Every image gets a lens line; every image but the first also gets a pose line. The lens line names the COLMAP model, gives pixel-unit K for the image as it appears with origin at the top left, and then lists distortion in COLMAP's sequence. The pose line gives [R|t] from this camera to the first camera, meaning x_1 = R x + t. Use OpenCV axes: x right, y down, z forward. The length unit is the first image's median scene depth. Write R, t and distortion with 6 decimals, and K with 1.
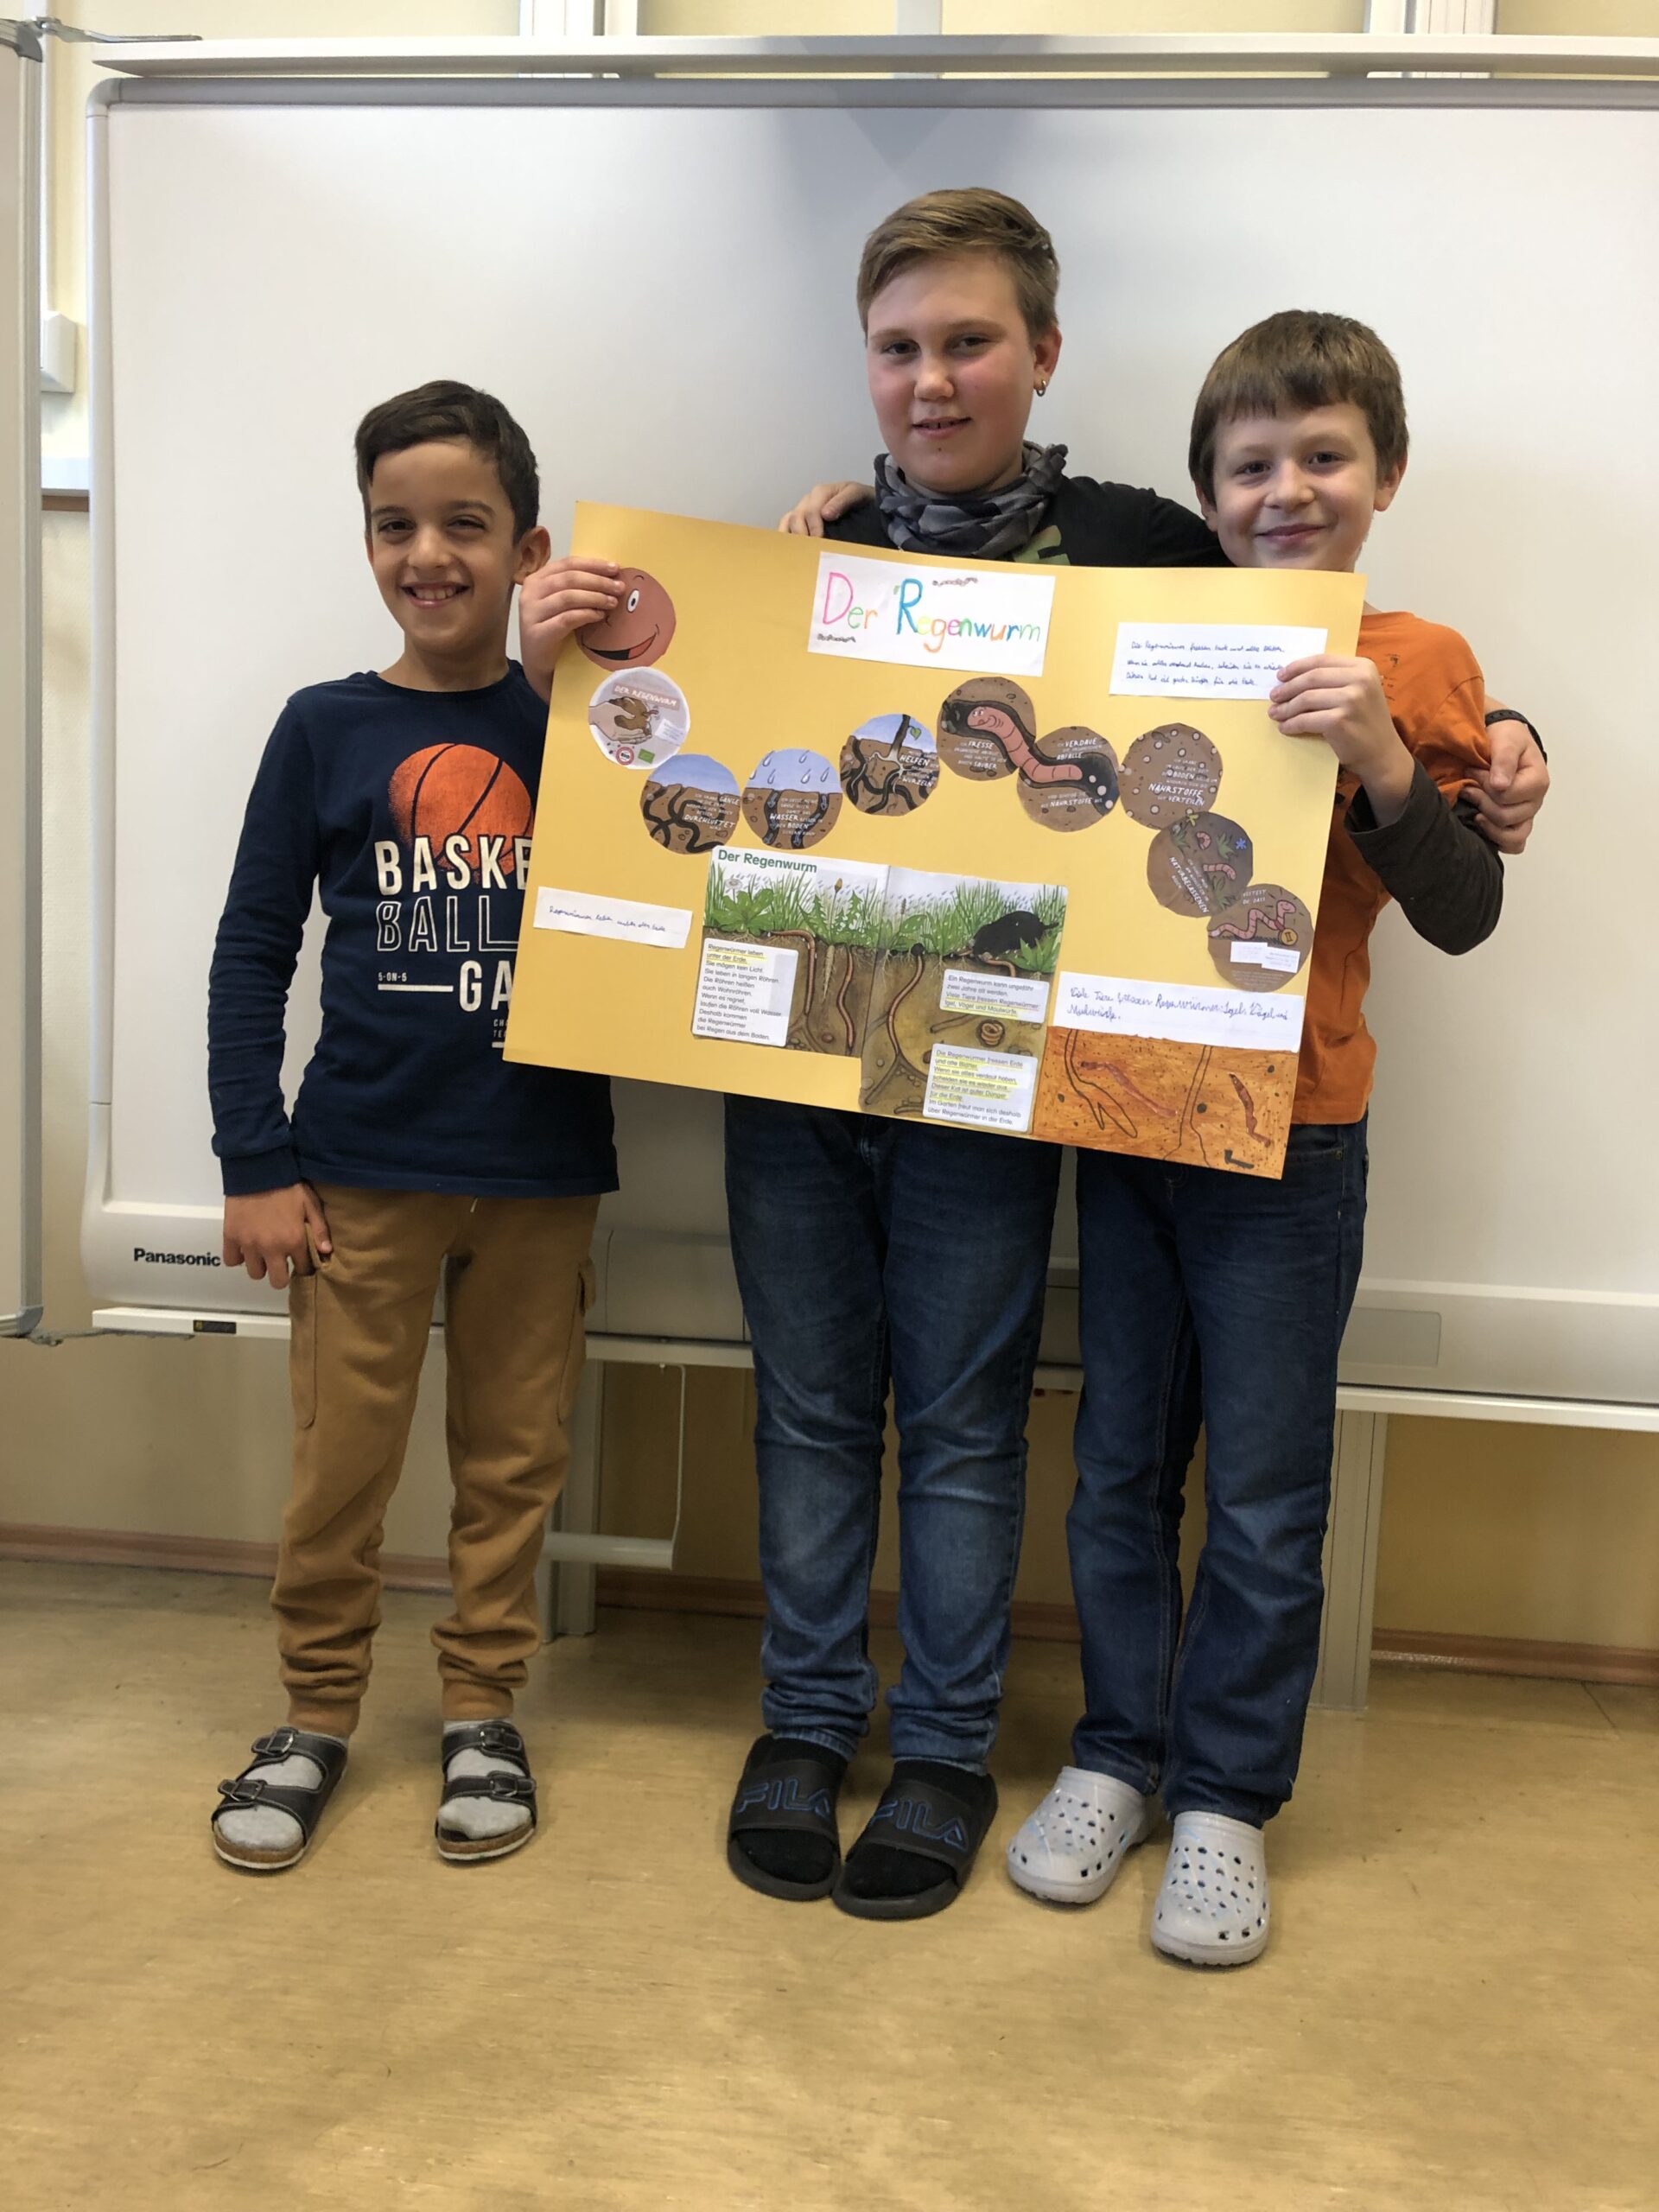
lens RADIAL K [[1806.5, 0, 825.9], [0, 1806.5, 1112.0], [0, 0, 1]] dist [0.035384, -0.071246]
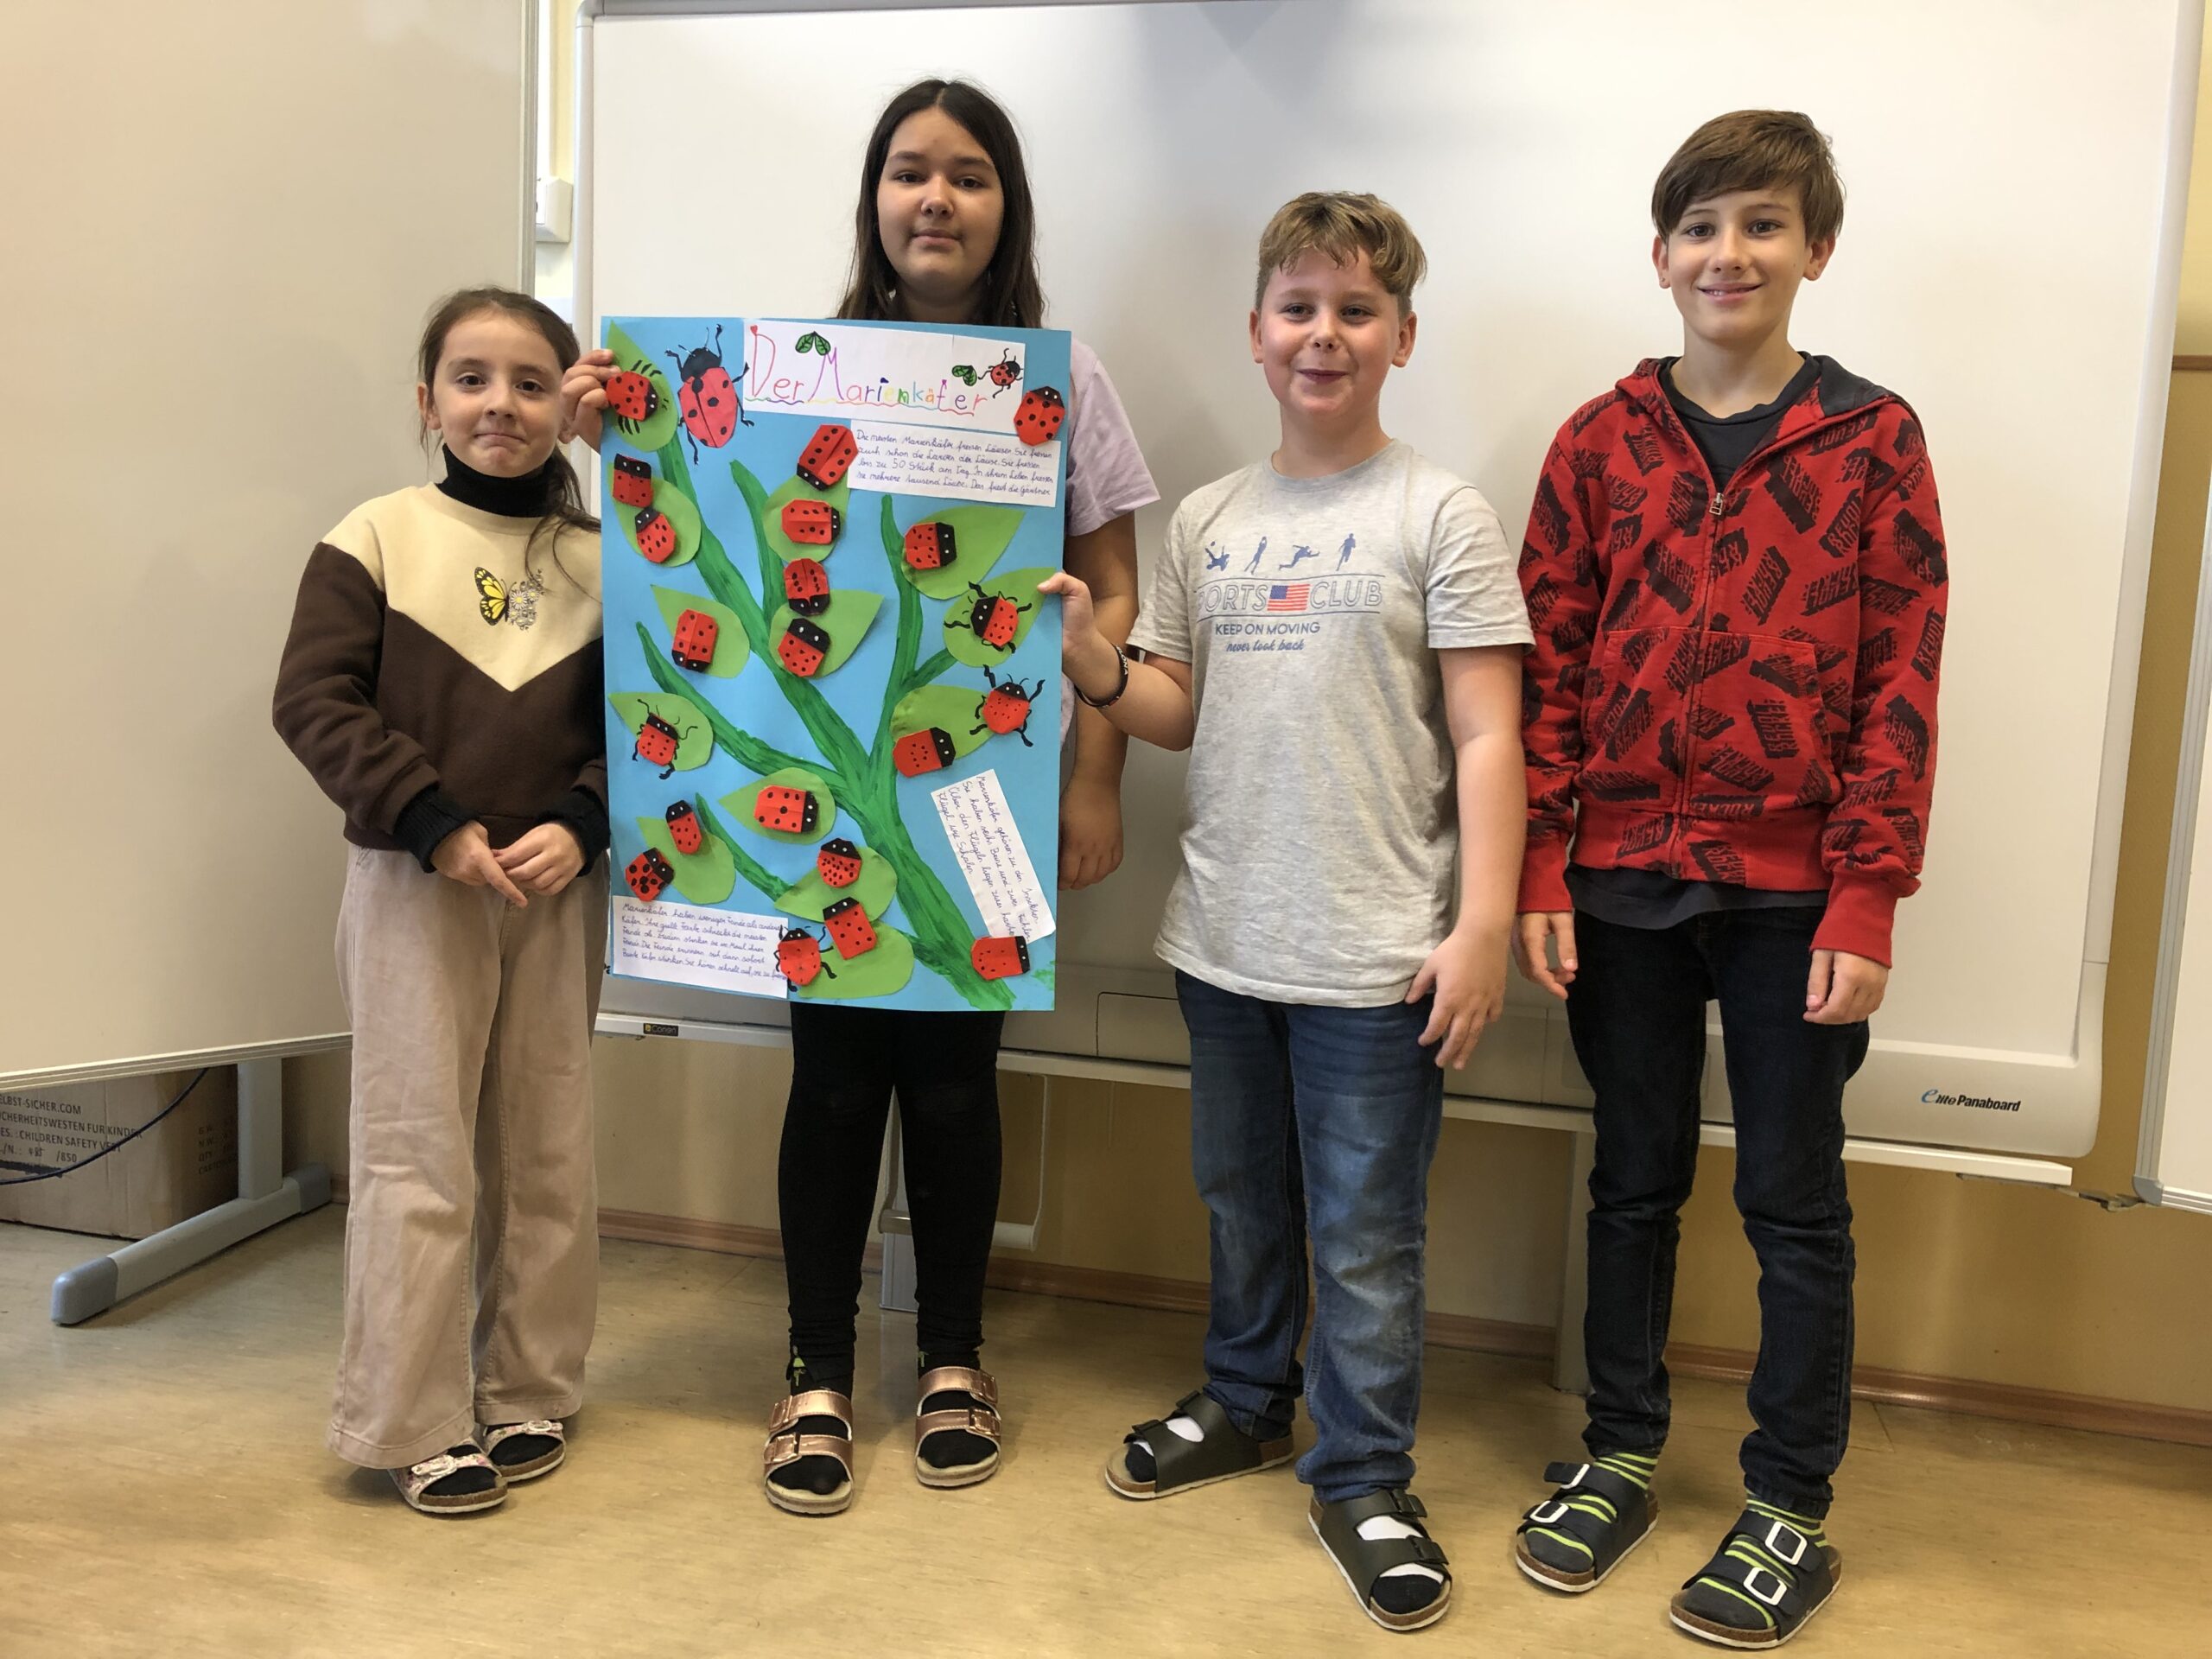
lens RADIAL K [[1806.5, 0, 1093.4], [0, 1806.5, 826.8], [0, 0, 1]] dist [0.035384, -0.071246]
pose [[0.992137, 0.016684, -0.124036, 0.133461], [-0.018047, 0.999788, -0.009876, -0.015467], [0.123845, 0.012037, 0.992229, -0.221383]]
